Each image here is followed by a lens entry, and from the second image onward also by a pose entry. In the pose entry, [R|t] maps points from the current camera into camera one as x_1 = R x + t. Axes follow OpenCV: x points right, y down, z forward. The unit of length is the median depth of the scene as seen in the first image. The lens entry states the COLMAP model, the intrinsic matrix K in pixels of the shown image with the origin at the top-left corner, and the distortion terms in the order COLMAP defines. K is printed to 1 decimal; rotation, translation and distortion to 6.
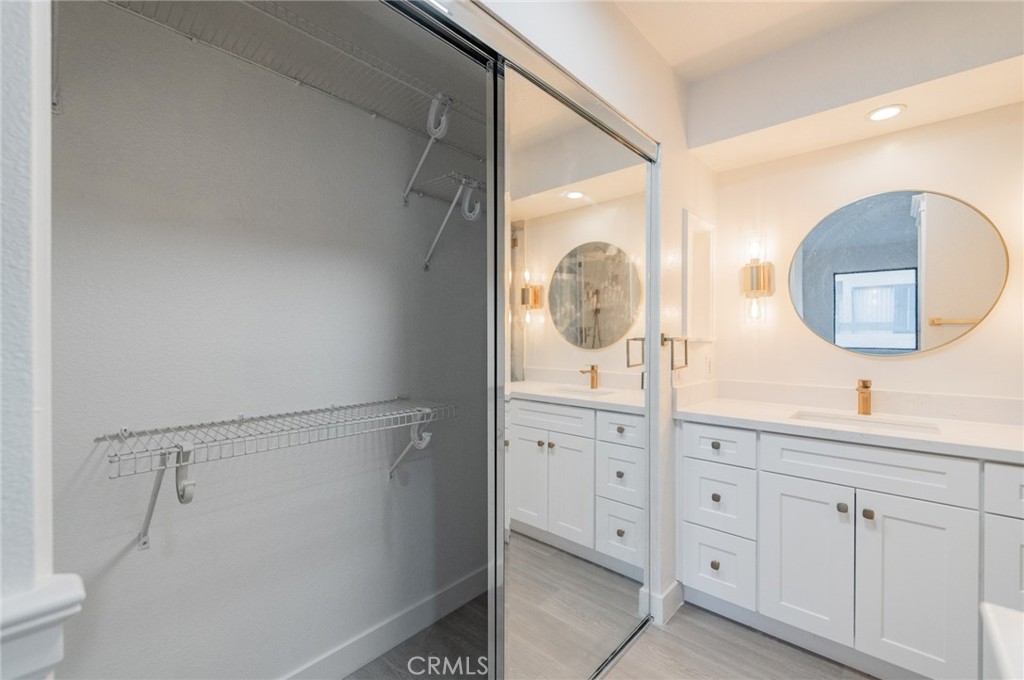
lens RADIAL K [[436.0, 0, 508.3], [0, 436.0, 335.1], [0, 0, 1]] dist [-0.000771, -0.000108]
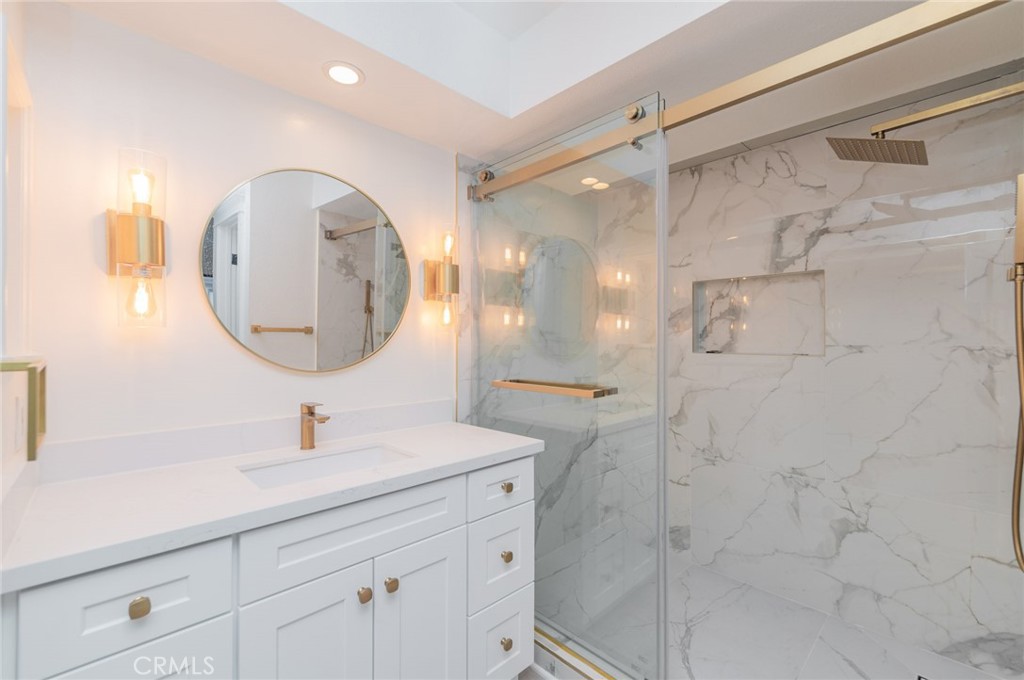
lens RADIAL K [[430.8, 0, 514.0], [0, 430.8, 342.4], [0, 0, 1]] dist [-0.000486, -0.000087]
pose [[0.060469, 0.002477, 0.998167, 0.076051], [-0.001995, 0.999995, -0.002361, -0.006954], [-0.998168, -0.001849, 0.060473, 0.605433]]
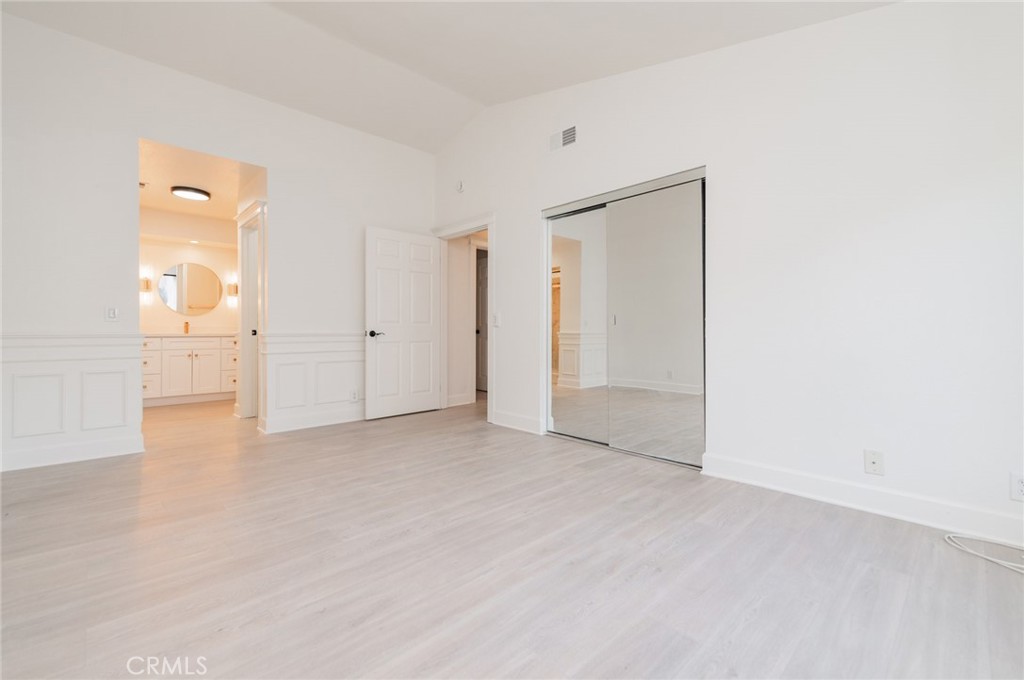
lens RADIAL K [[436.0, 0, 508.3], [0, 436.0, 335.1], [0, 0, 1]] dist [-0.000771, -0.000108]
pose [[0.087507, -0.005555, 0.996148, -2.142336], [0.002991, 0.999981, 0.005314, 0.186313], [-0.996159, 0.002515, 0.087522, -1.601639]]
